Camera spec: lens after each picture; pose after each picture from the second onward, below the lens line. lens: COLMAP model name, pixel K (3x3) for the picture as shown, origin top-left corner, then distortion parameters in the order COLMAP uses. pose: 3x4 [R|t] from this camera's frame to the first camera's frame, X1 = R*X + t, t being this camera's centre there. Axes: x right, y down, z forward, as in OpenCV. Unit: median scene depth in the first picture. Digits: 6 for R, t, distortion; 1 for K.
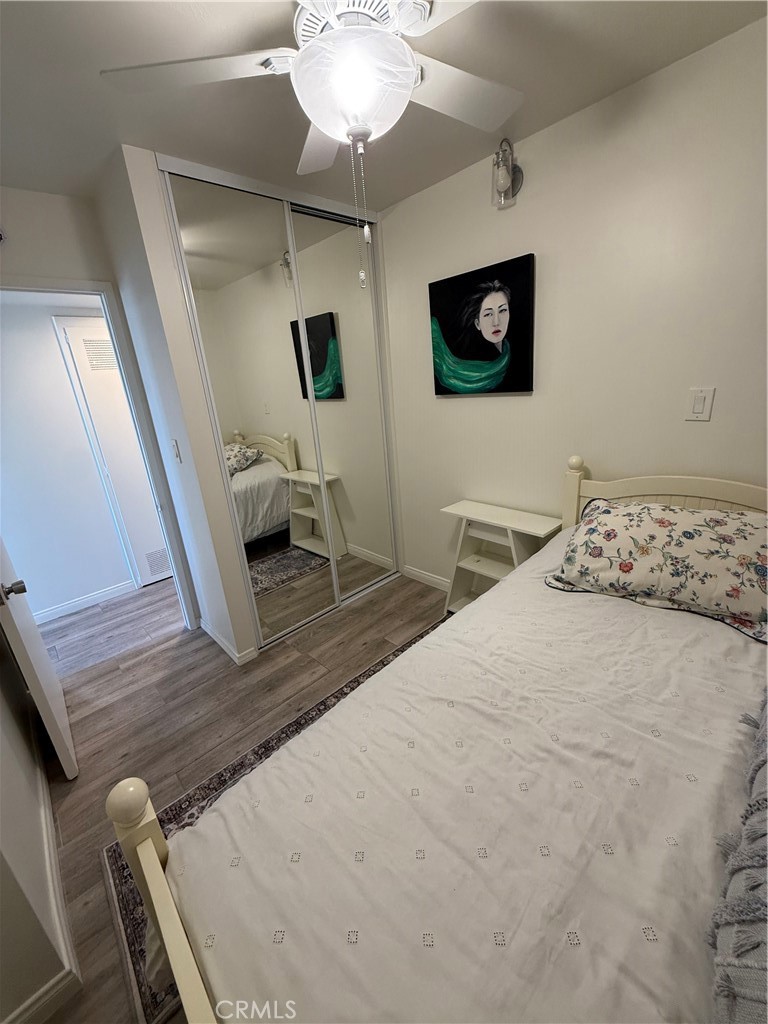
lens RADIAL K [[406.5, 0, 381.4], [0, 406.5, 509.9], [0, 0, 1]] dist [0.000523, -0.000329]
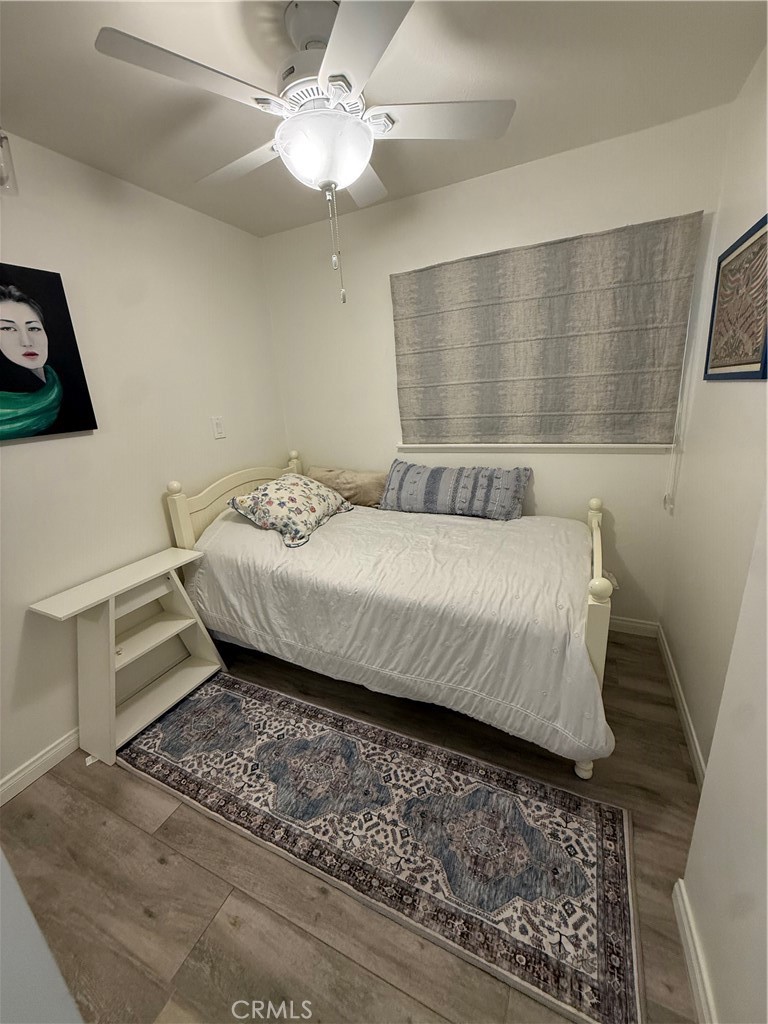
lens RADIAL K [[406.5, 0, 381.4], [0, 406.5, 509.9], [0, 0, 1]] dist [0.000523, -0.000329]
pose [[-0.355496, -0.163491, 0.920268, -0.704267], [0.385832, 0.871112, 0.303804, -0.173949], [-0.851326, 0.463070, -0.246597, 0.796587]]
